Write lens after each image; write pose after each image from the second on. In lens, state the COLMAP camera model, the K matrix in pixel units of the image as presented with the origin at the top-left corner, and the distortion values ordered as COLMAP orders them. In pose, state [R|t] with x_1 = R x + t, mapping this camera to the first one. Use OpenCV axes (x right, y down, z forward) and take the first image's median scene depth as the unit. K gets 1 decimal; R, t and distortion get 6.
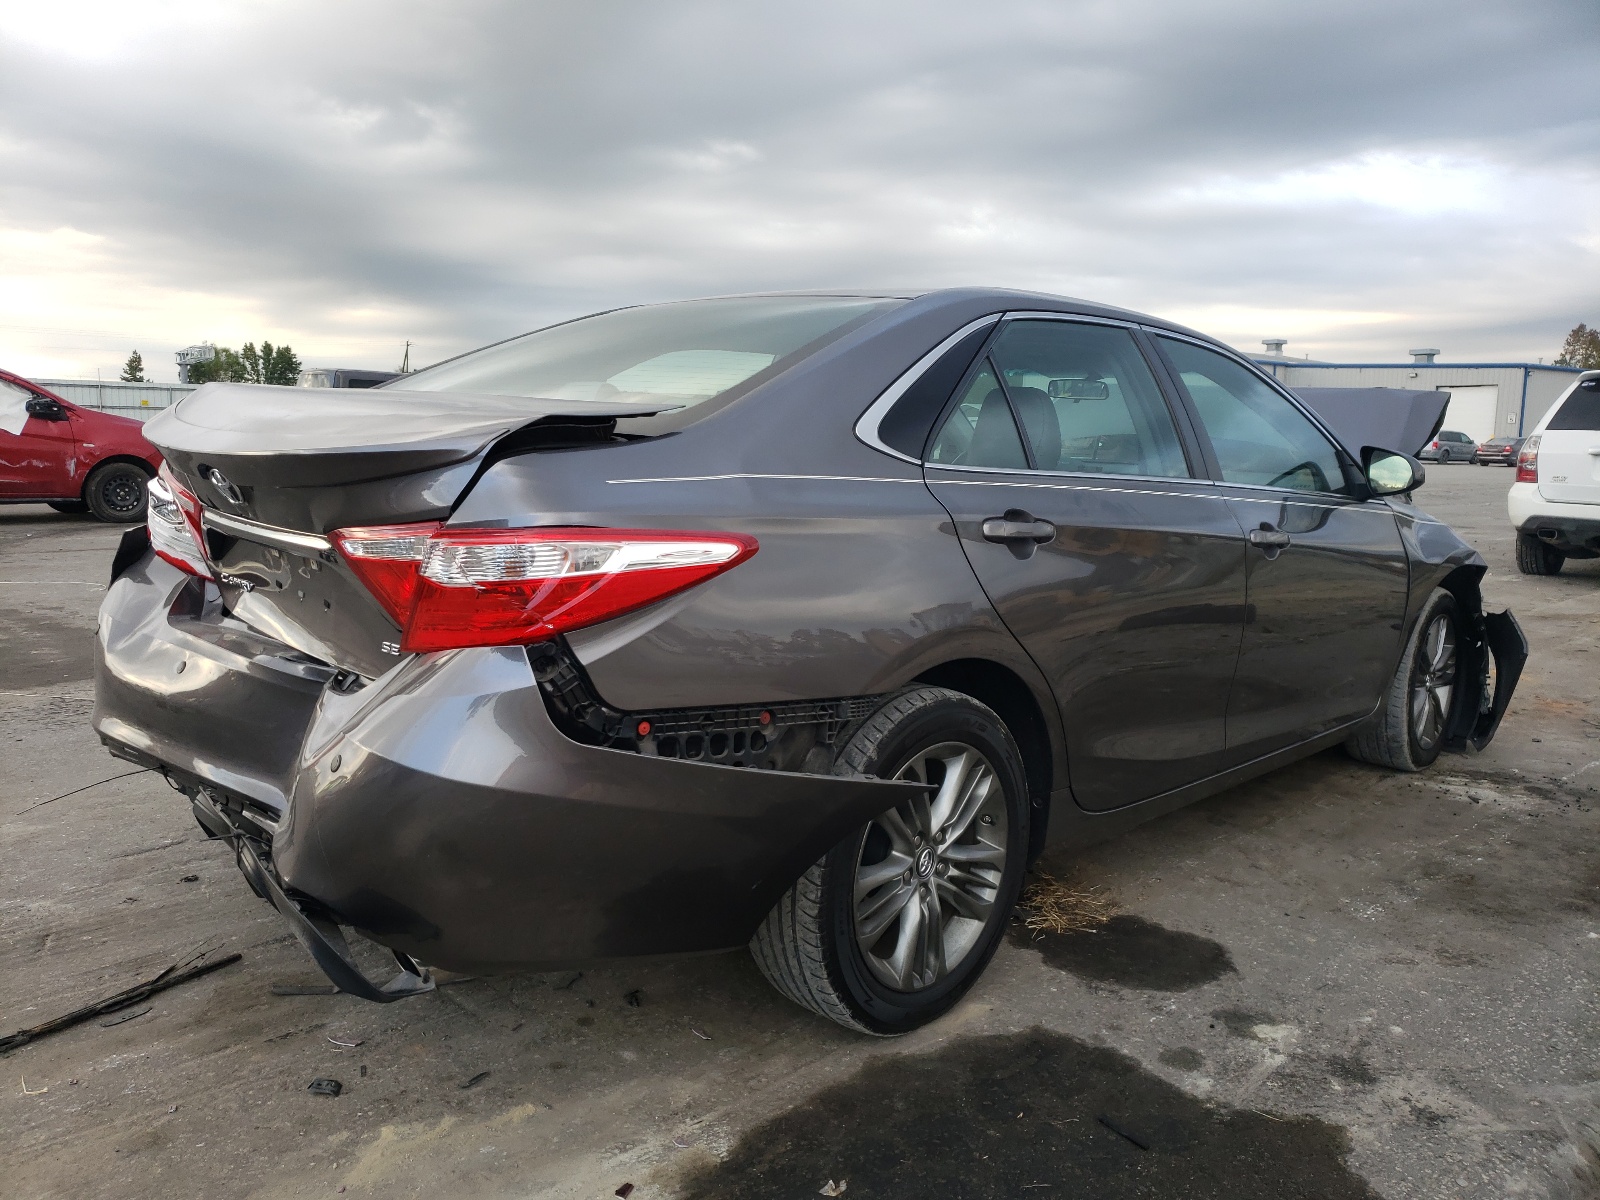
lens RADIAL K [[1222.9, 0, 796.5], [0, 1222.9, 598.5], [0, 0, 1]] dist [0.014711, 0.002492]
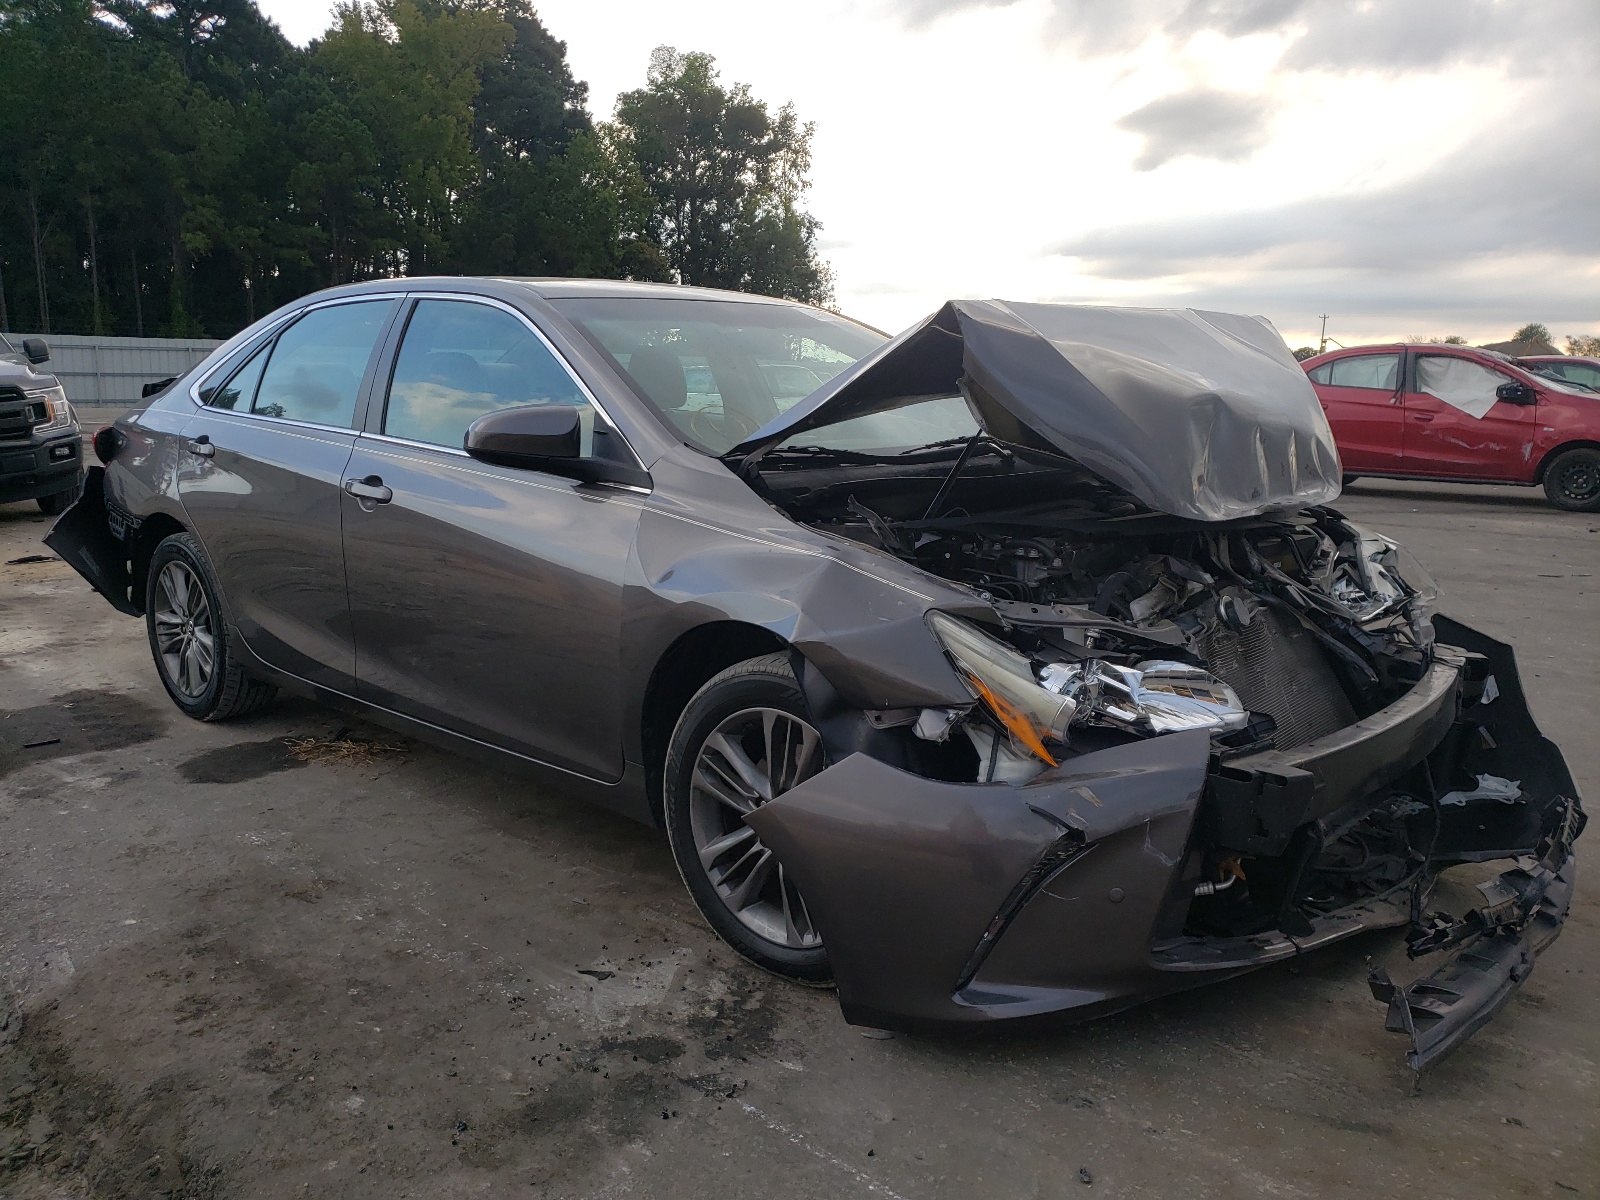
lens RADIAL K [[1222.9, 0, 797.3], [0, 1222.9, 602.9], [0, 0, 1]] dist [0.014711, 0.002492]
pose [[0.055487, 0.155157, -0.986330, 1.673852], [-0.148078, 0.978207, 0.145549, -0.186203], [0.987418, 0.137977, 0.077253, 1.502422]]
